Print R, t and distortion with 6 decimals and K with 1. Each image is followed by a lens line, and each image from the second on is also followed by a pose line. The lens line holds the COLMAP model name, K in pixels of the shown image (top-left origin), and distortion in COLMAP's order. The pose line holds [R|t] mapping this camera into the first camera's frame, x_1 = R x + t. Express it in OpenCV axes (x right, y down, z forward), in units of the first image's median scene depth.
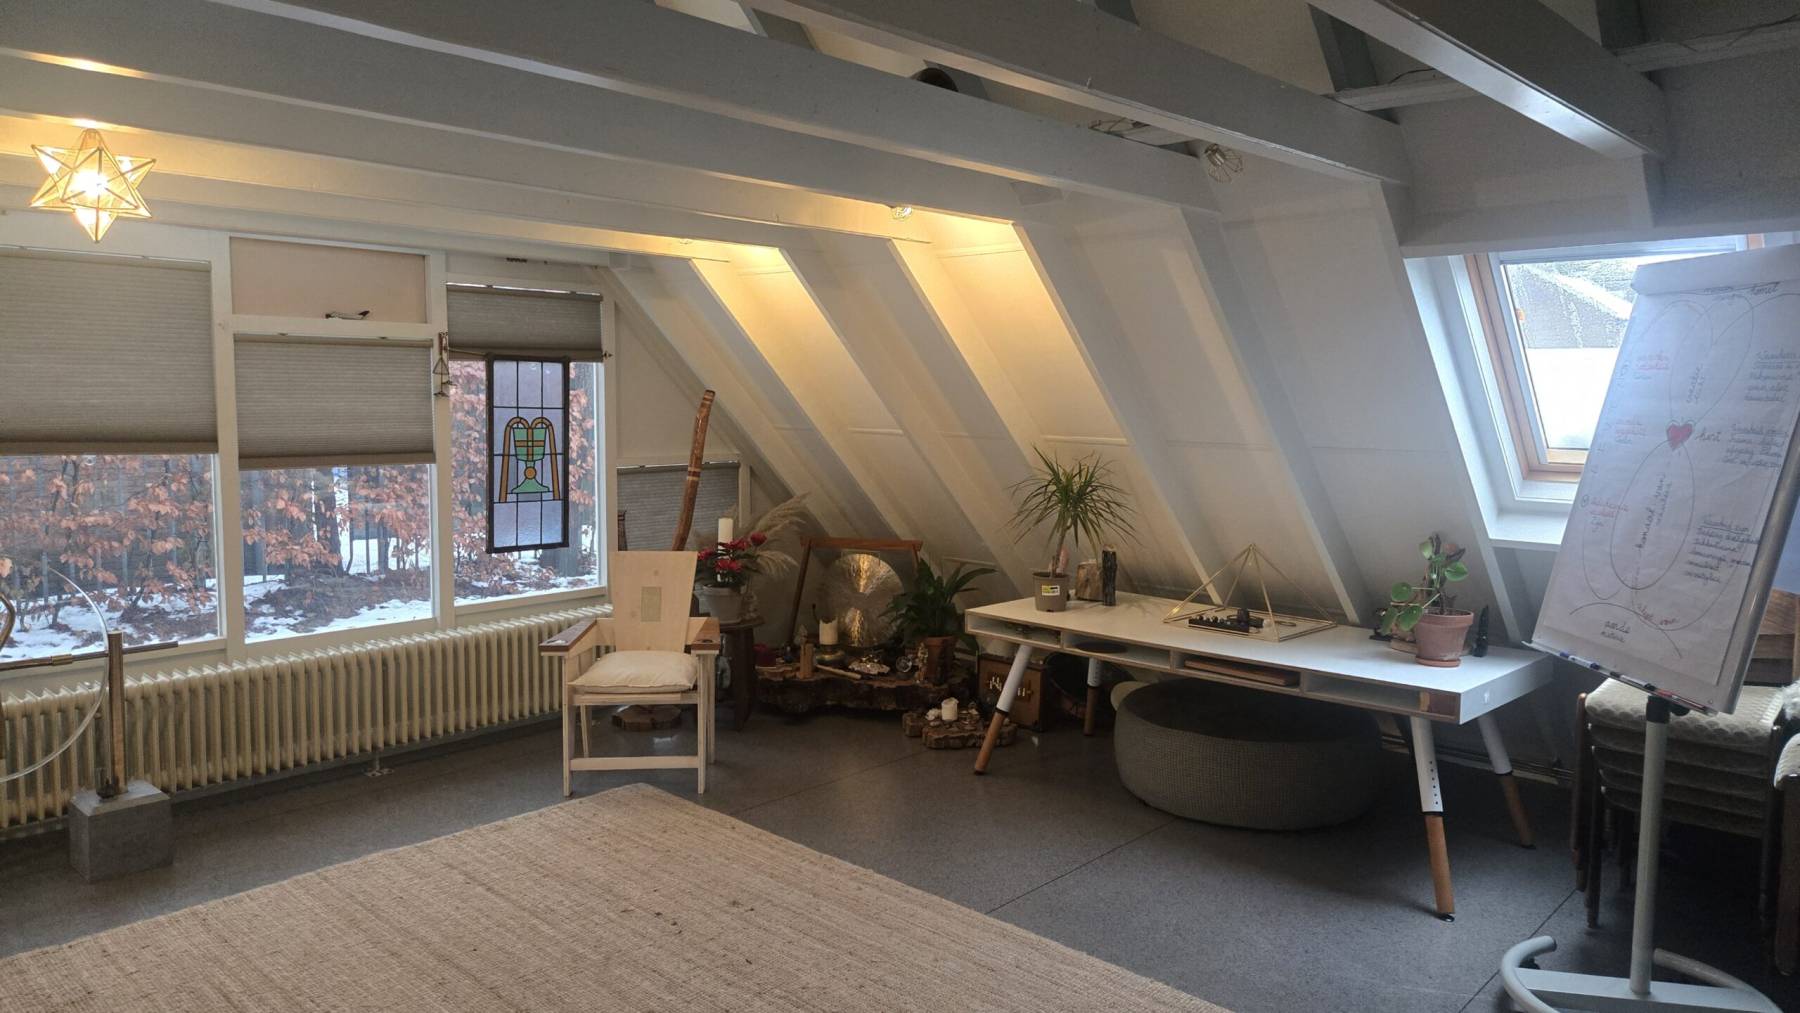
lens RADIAL K [[1217.1, 0, 900.0], [0, 1217.1, 506.5], [0, 0, 1]] dist [-0.003336, -0.002791]
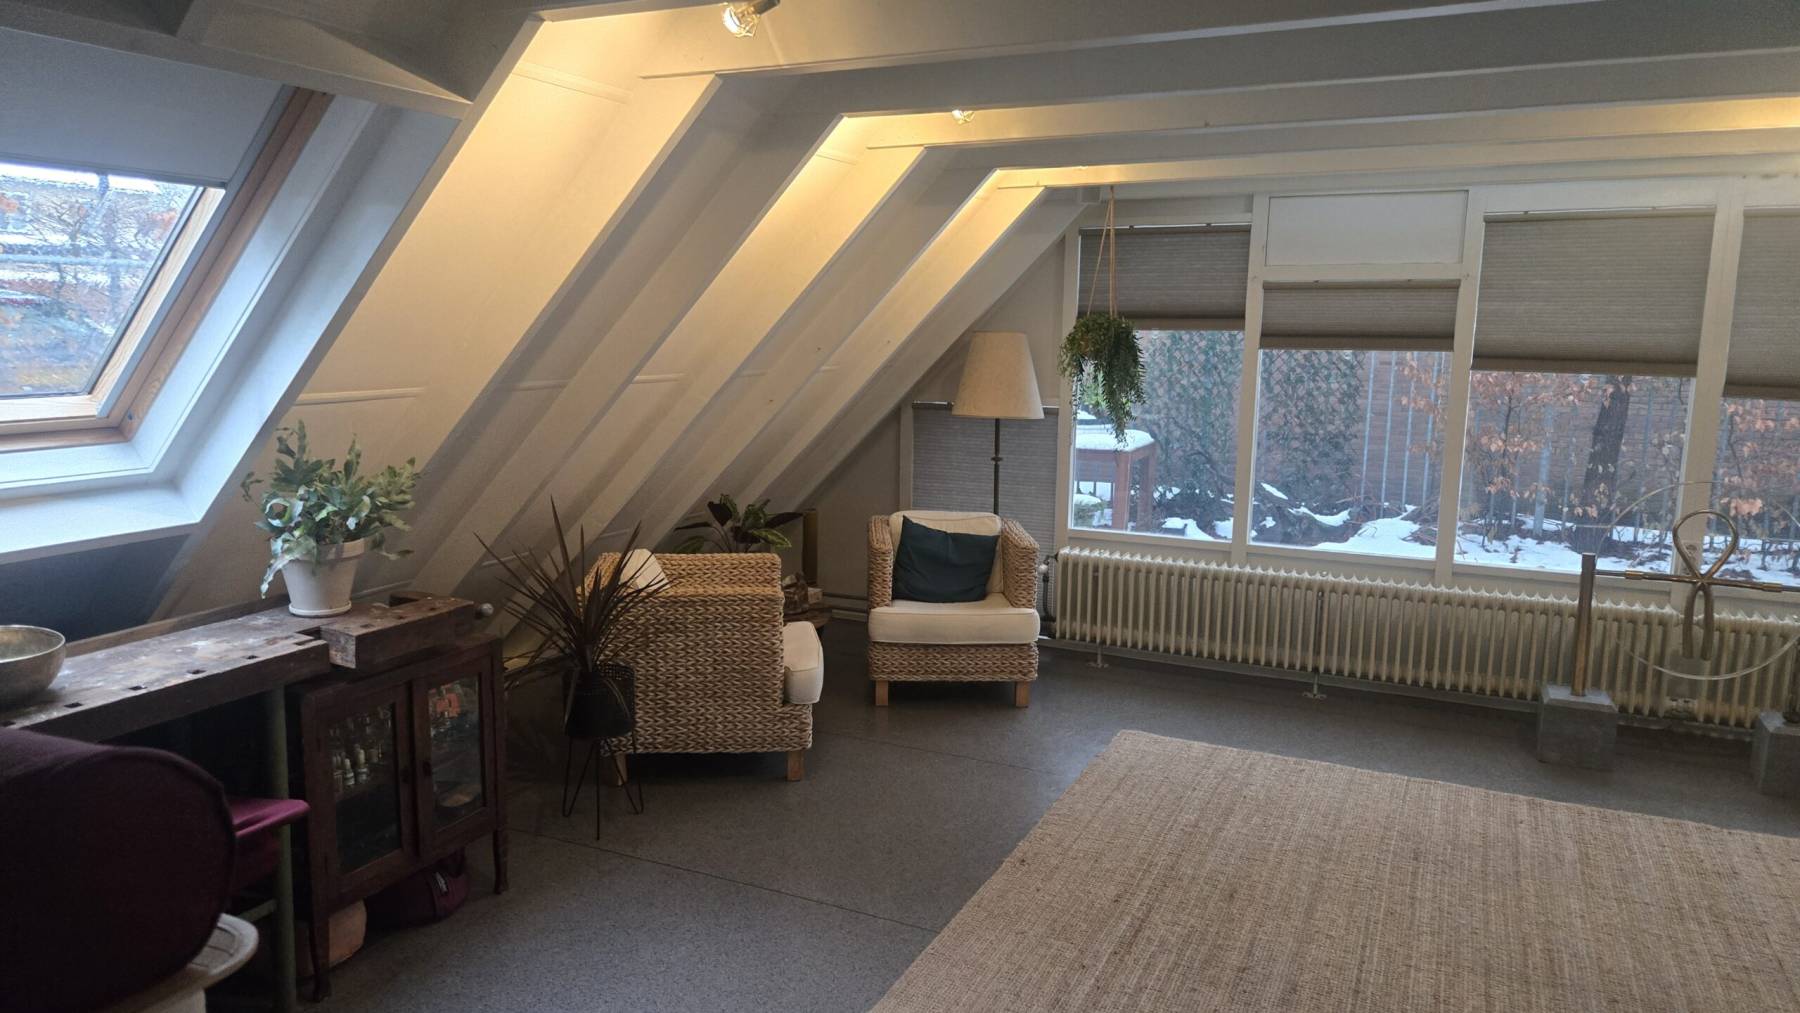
lens RADIAL K [[1217.1, 0, 900.0], [0, 1217.1, 506.5], [0, 0, 1]] dist [-0.003336, -0.002791]
pose [[0.296185, 0.139843, -0.944838, 0.102350], [-0.101152, 0.988253, 0.114560, 0.006354], [0.949759, 0.061641, 0.306851, -0.093393]]
